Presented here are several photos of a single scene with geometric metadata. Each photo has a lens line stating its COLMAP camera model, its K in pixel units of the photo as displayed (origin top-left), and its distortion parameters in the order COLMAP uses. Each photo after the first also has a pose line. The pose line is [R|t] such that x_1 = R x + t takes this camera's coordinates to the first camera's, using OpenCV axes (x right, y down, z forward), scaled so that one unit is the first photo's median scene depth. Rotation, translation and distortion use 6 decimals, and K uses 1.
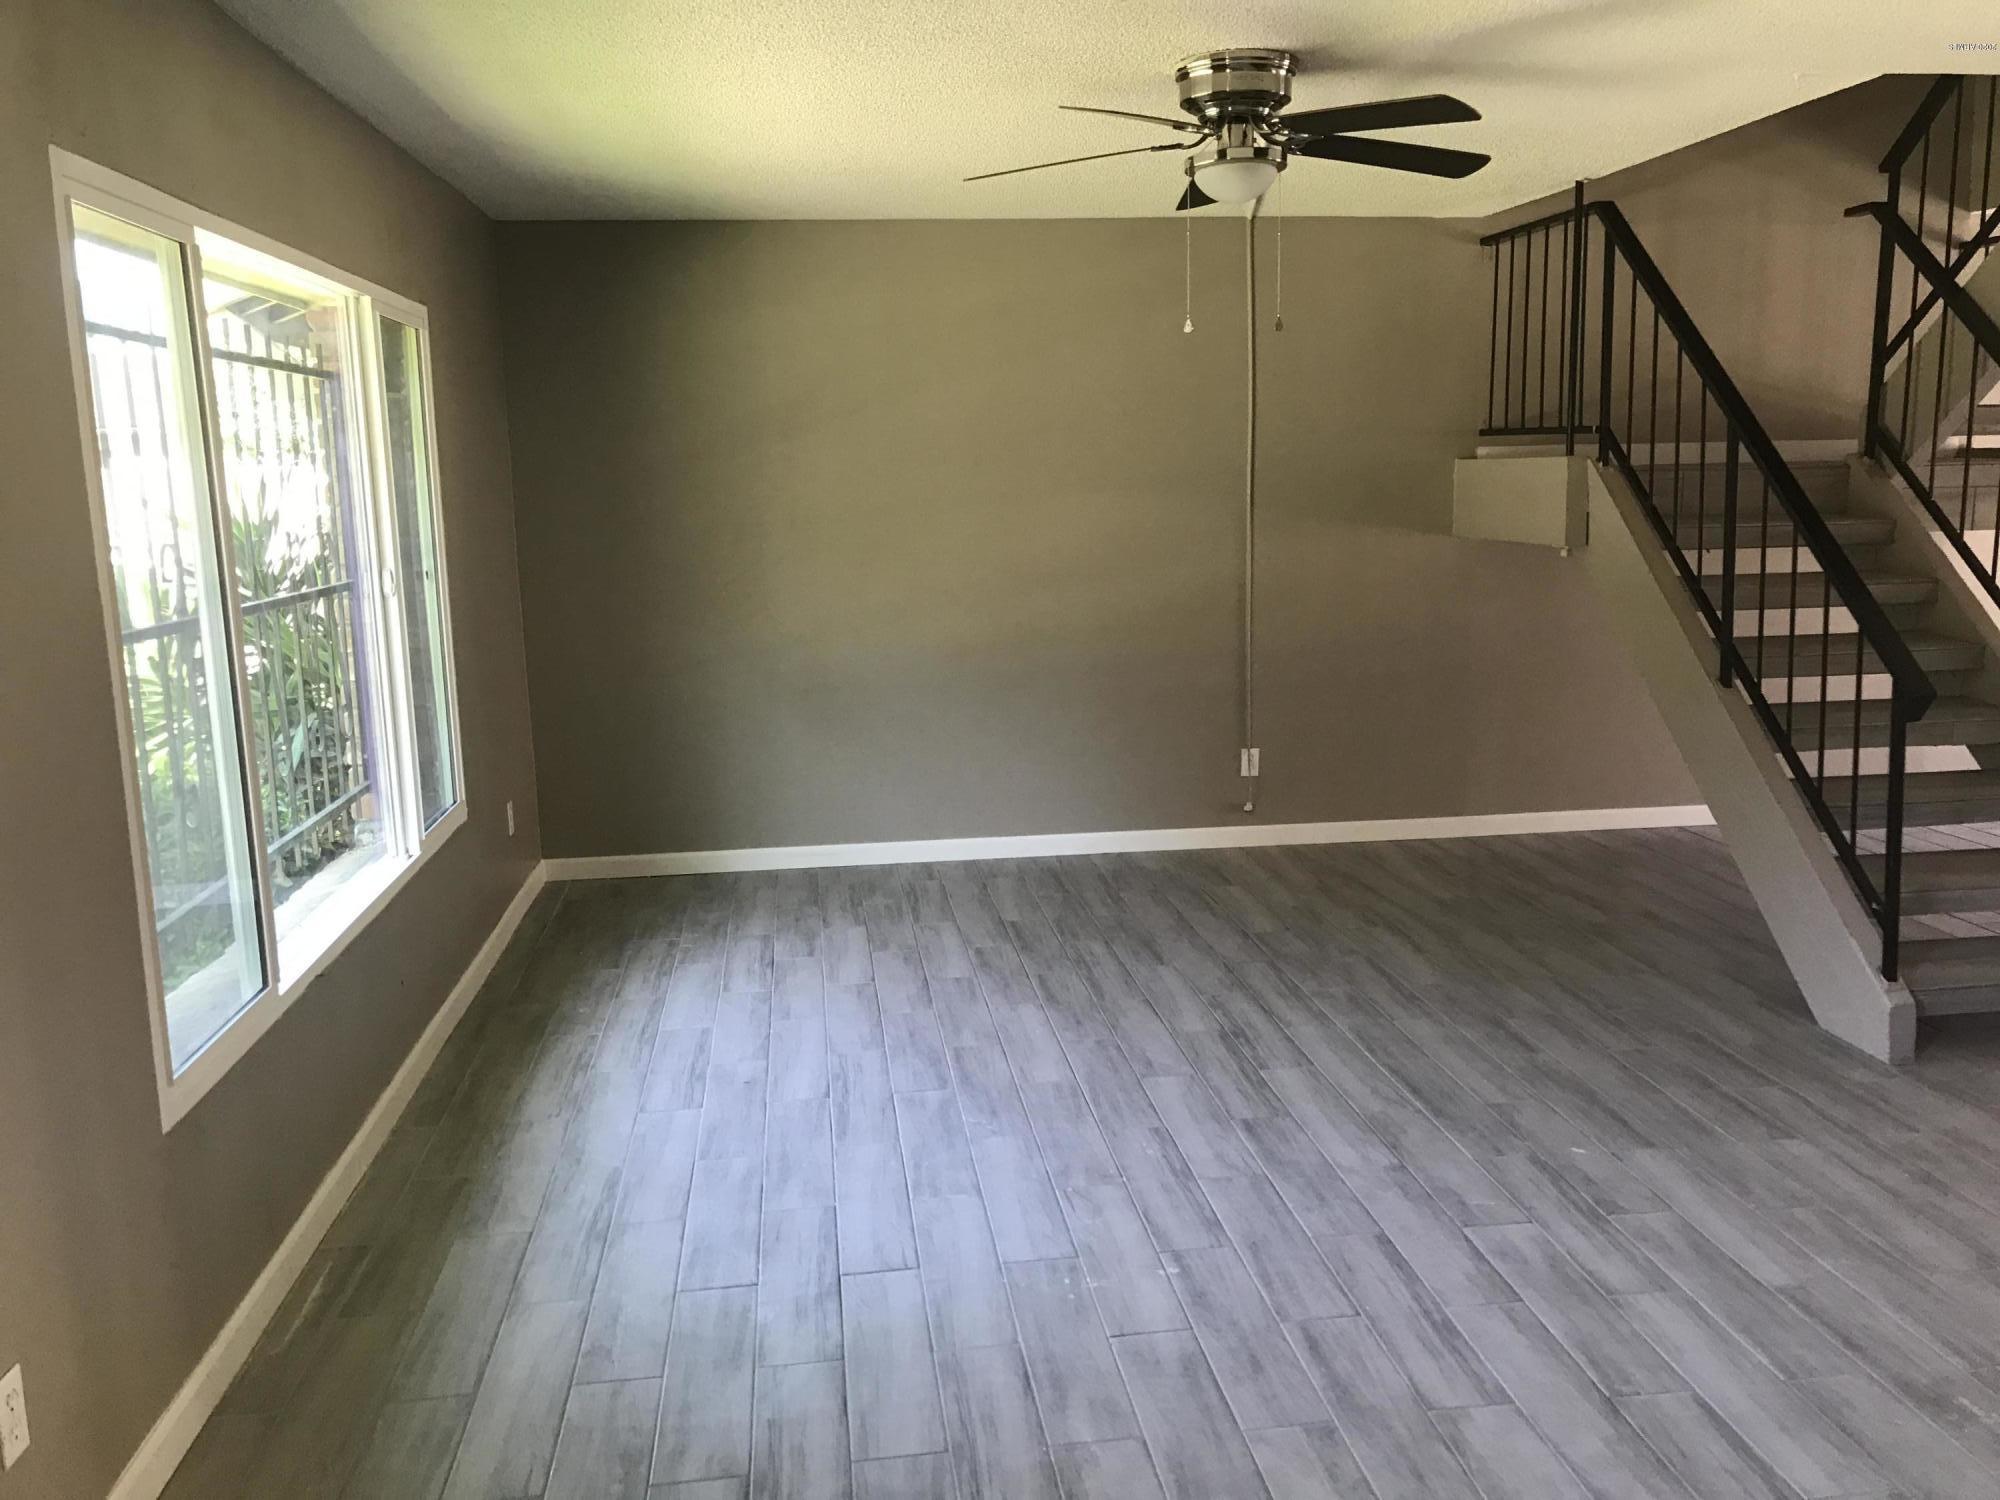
lens RADIAL K [[1654.8, 0, 1000.0], [0, 1654.8, 750.0], [0, 0, 1]] dist [0.040165, -0.008472]
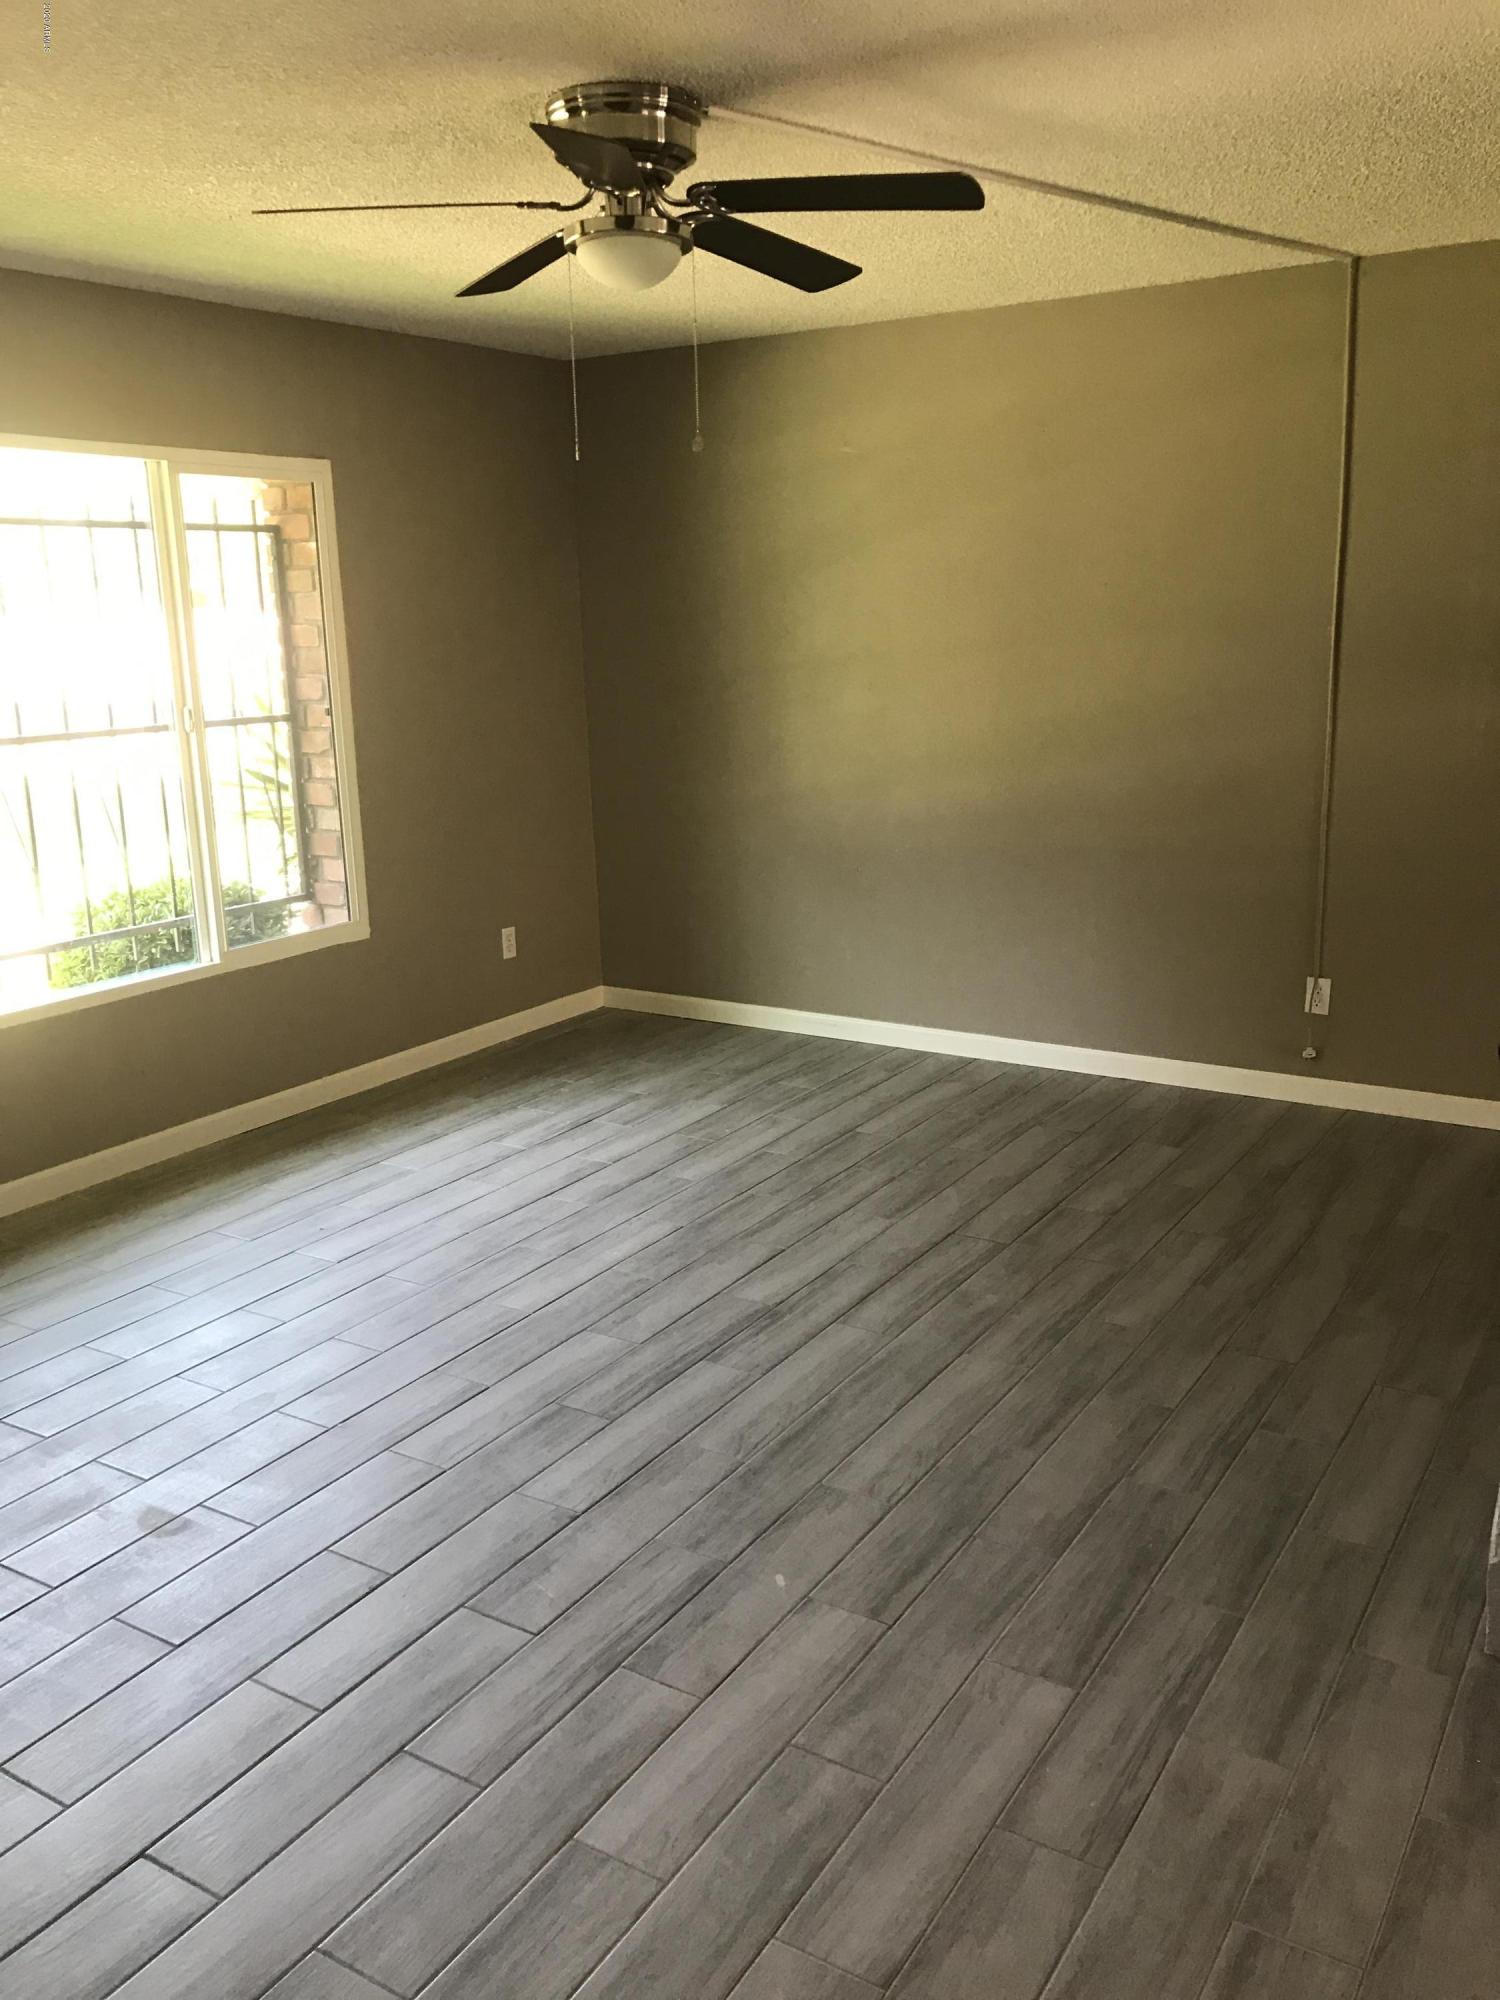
lens RADIAL K [[1637.9, 0, 750.0], [0, 1637.9, 1000.0], [0, 0, 1]] dist [0.109352, -0.164979]
pose [[0.774320, 0.152095, -0.614244, 0.558701], [-0.100874, 0.987941, 0.117465, -0.072649], [0.624703, -0.028994, 0.780324, 0.321653]]
